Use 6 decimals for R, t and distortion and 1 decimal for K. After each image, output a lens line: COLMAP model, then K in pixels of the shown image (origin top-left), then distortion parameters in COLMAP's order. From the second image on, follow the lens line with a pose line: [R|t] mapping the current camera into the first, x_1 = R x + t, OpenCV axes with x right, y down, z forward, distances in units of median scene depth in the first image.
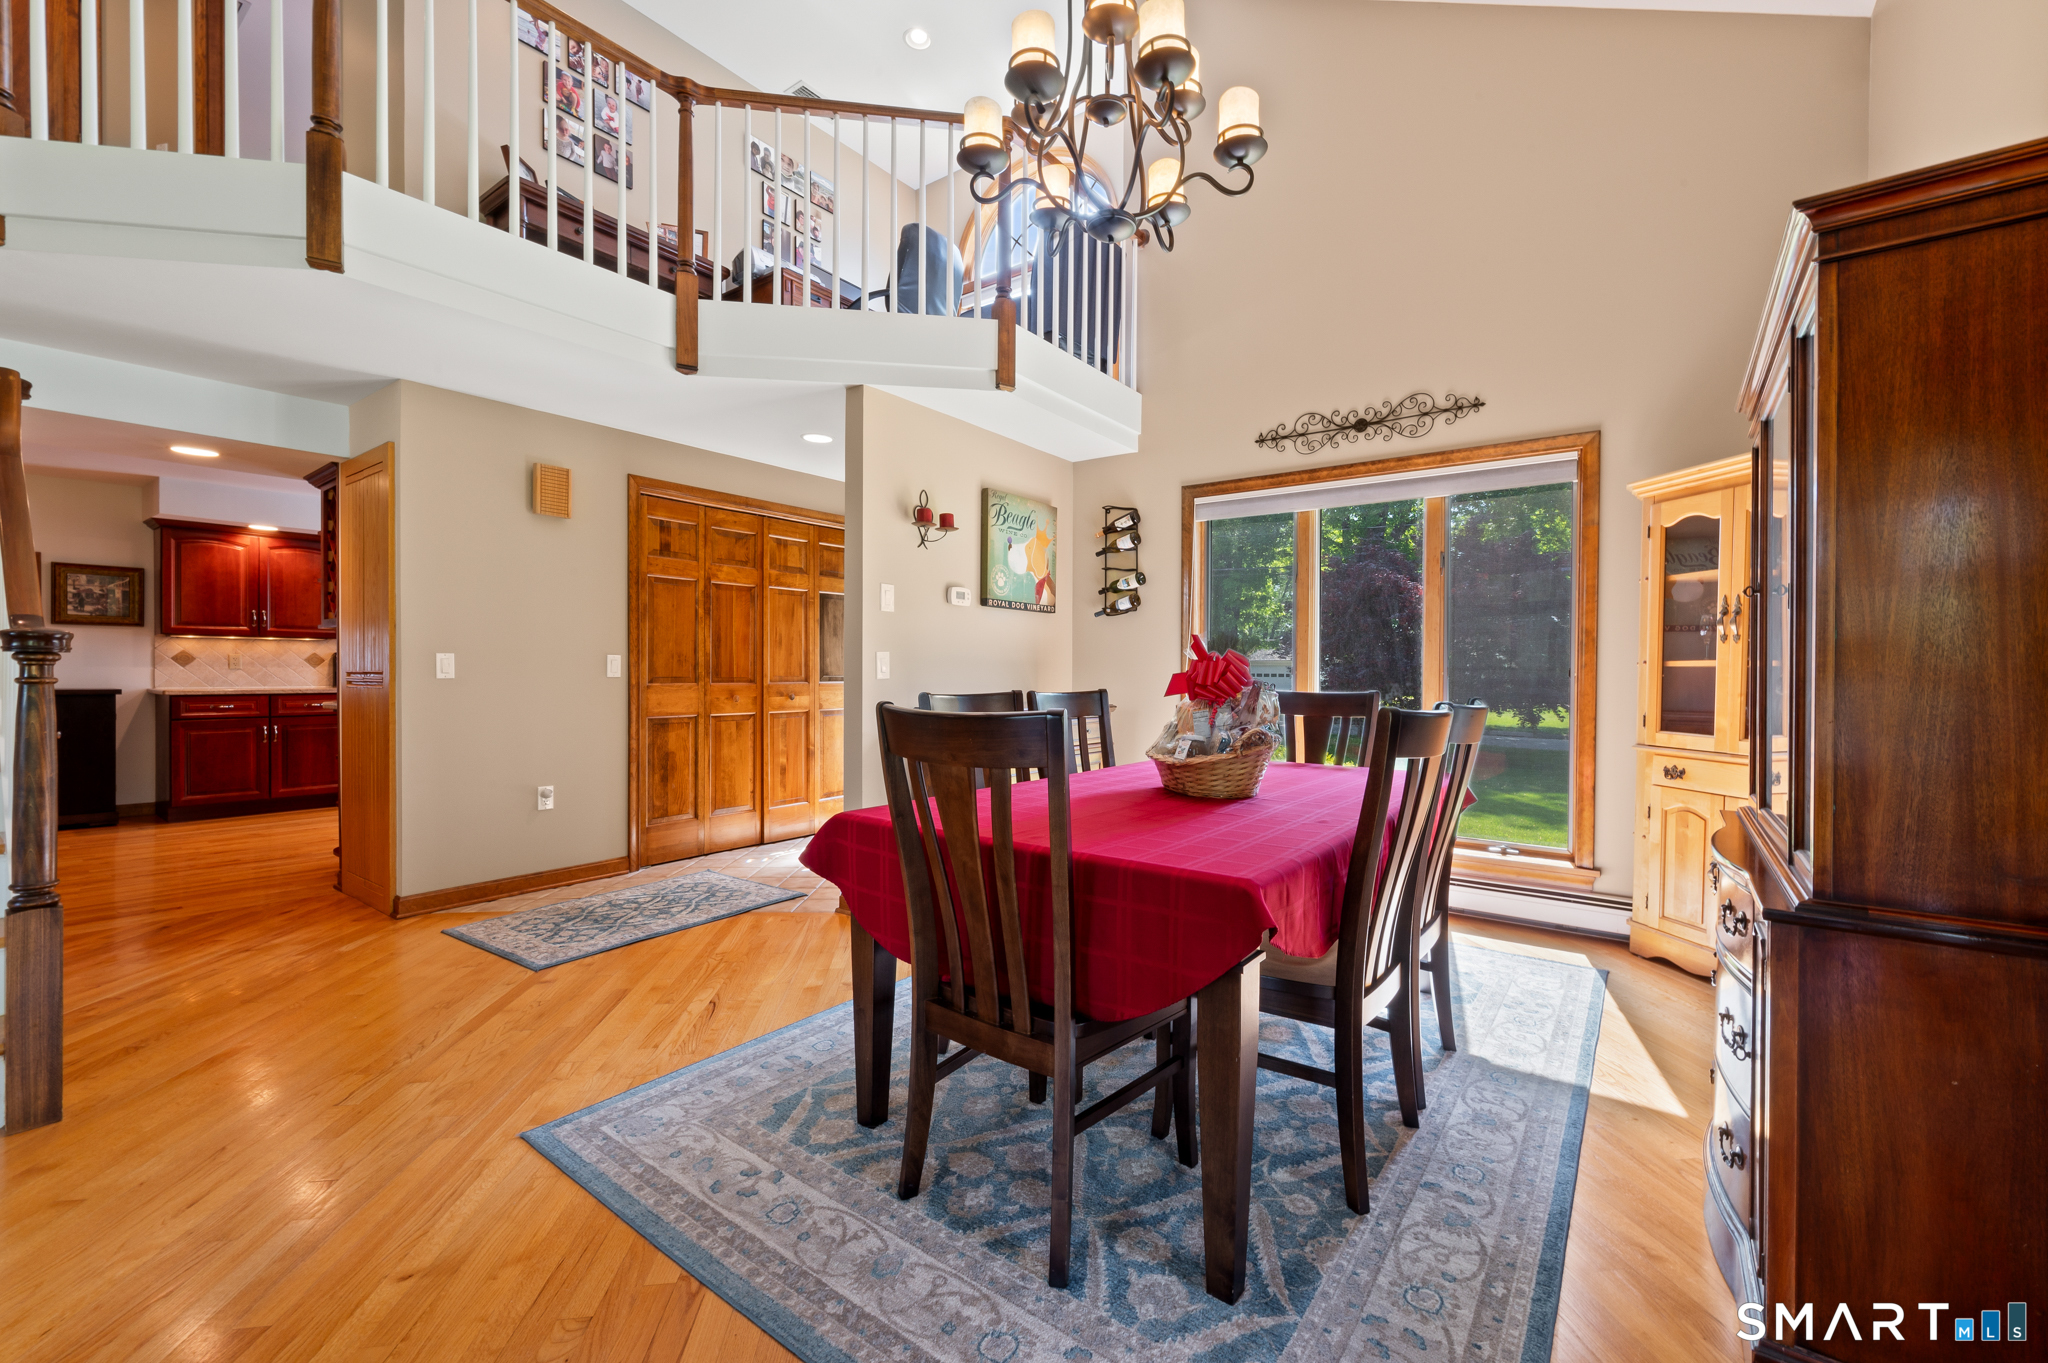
lens RADIAL K [[812.9, 0, 1079.9], [0, 812.9, 681.0], [0, 0, 1]] dist [-0.000606, -0.000208]
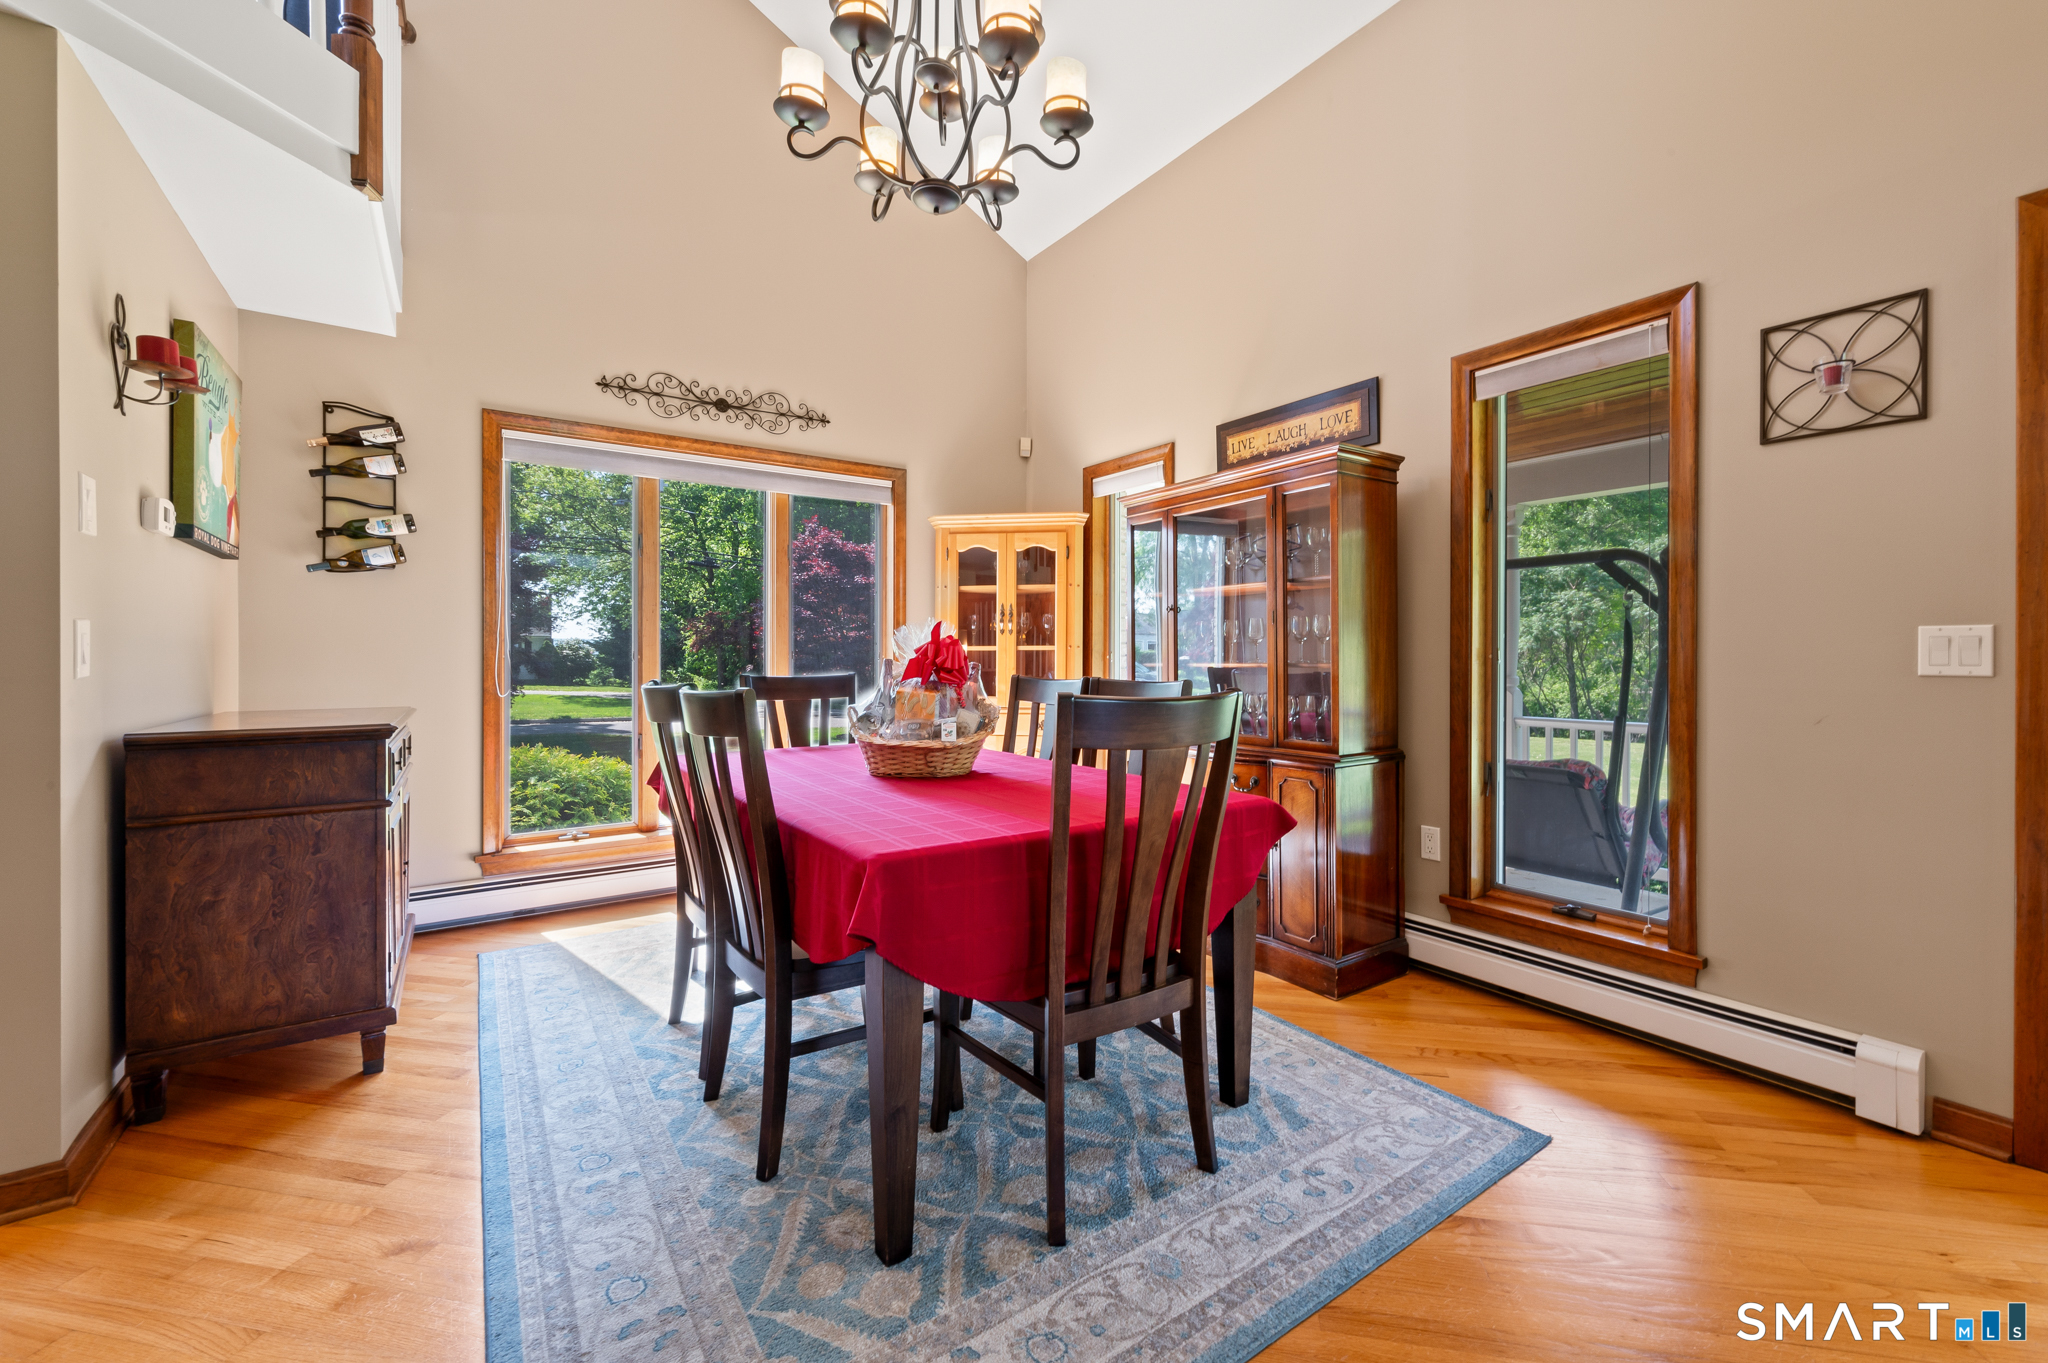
lens RADIAL K [[824.7, 0, 1031.8], [0, 824.7, 659.8], [0, 0, 1]] dist [-0.001087, -0.000393]
pose [[0.352163, -0.012217, 0.935859, -0.474806], [0.014371, 0.999868, 0.007645, -0.008729], [-0.935828, 0.010757, 0.352292, 0.309334]]
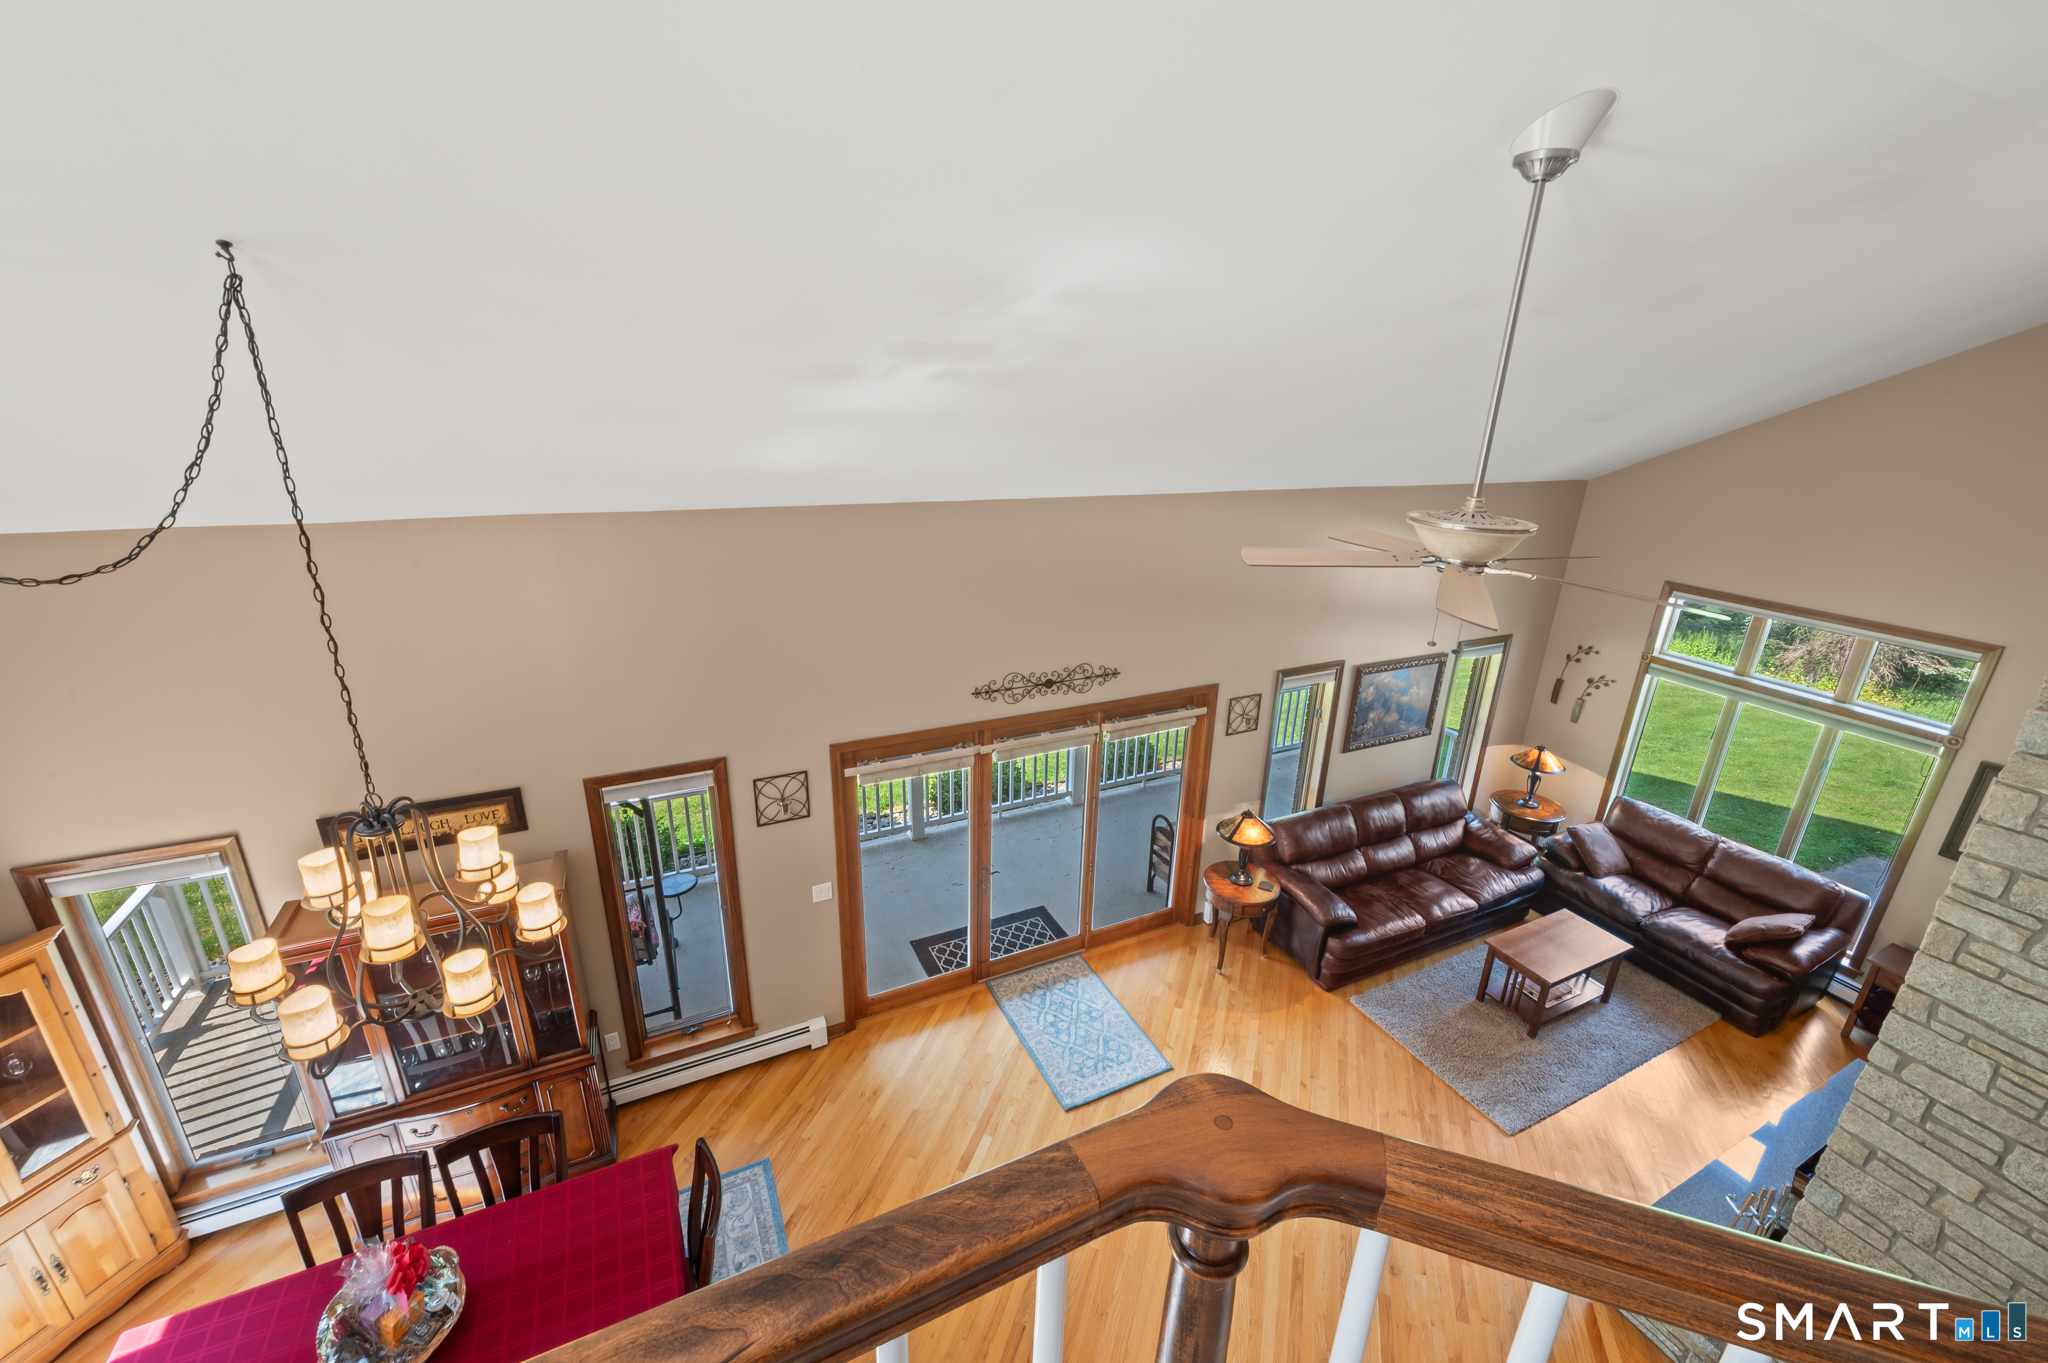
lens RADIAL K [[821.3, 0, 1040.1], [0, 821.3, 679.9], [0, 0, 1]] dist [0.013393, -0.000286]
pose [[-0.880639, -0.195567, 0.431541, -0.641250], [-0.034264, 0.934737, 0.353685, -0.813938], [-0.472547, 0.296683, -0.829867, 0.808870]]
